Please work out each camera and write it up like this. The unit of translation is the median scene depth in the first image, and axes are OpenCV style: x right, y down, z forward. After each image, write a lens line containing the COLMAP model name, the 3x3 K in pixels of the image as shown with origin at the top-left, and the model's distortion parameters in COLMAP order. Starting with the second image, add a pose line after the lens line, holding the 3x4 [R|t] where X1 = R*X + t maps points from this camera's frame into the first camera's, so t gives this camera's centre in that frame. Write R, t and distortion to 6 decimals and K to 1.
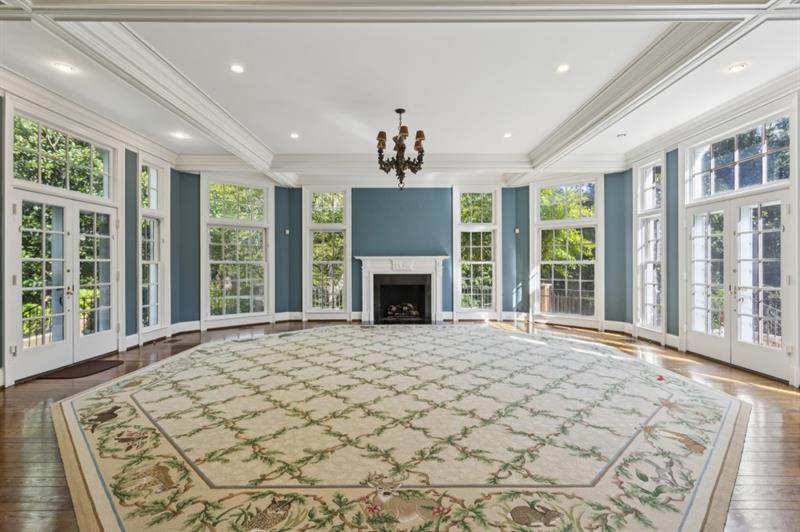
lens RADIAL K [[372.8, 0, 403.9], [0, 372.8, 266.7], [0, 0, 1]] dist [0.001400, 0.000357]
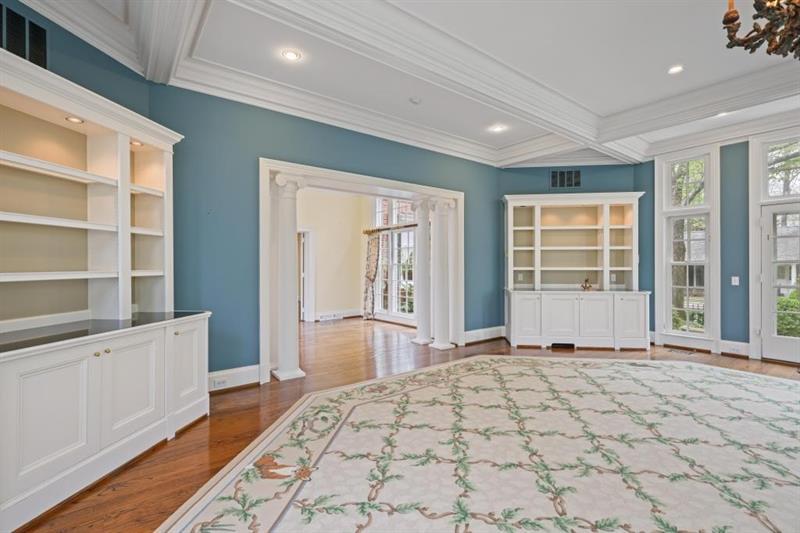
lens RADIAL K [[372.8, 0, 403.9], [0, 372.8, 267.2], [0, 0, 1]] dist [0.001400, 0.000357]
pose [[-0.787162, 0.005635, -0.616721, 0.712864], [-0.001417, 0.999939, 0.010945, -0.009901], [0.616745, 0.009489, -0.787106, 1.286404]]
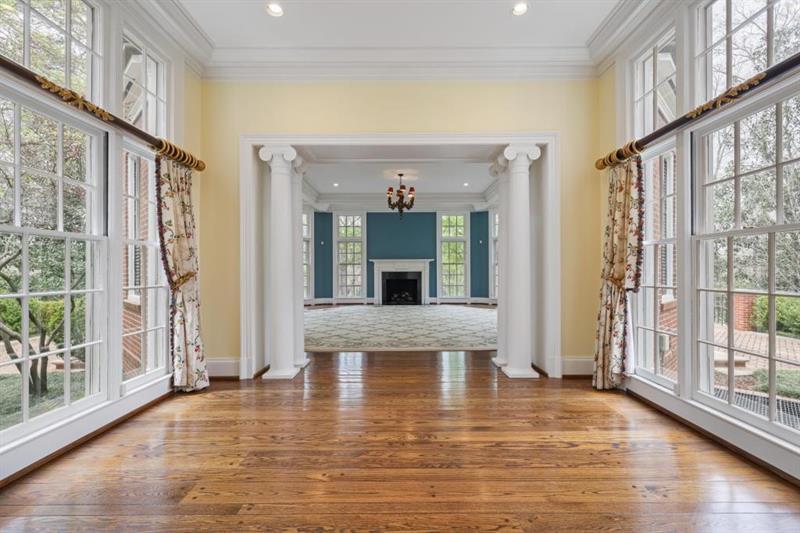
lens RADIAL K [[372.8, 0, 403.9], [0, 372.8, 267.2], [0, 0, 1]] dist [0.001400, 0.000357]
pose [[0.999940, -0.004676, 0.009922, -0.009484], [0.004813, 0.999893, -0.013806, 0.024380], [-0.009857, 0.013853, 0.999855, -0.490676]]
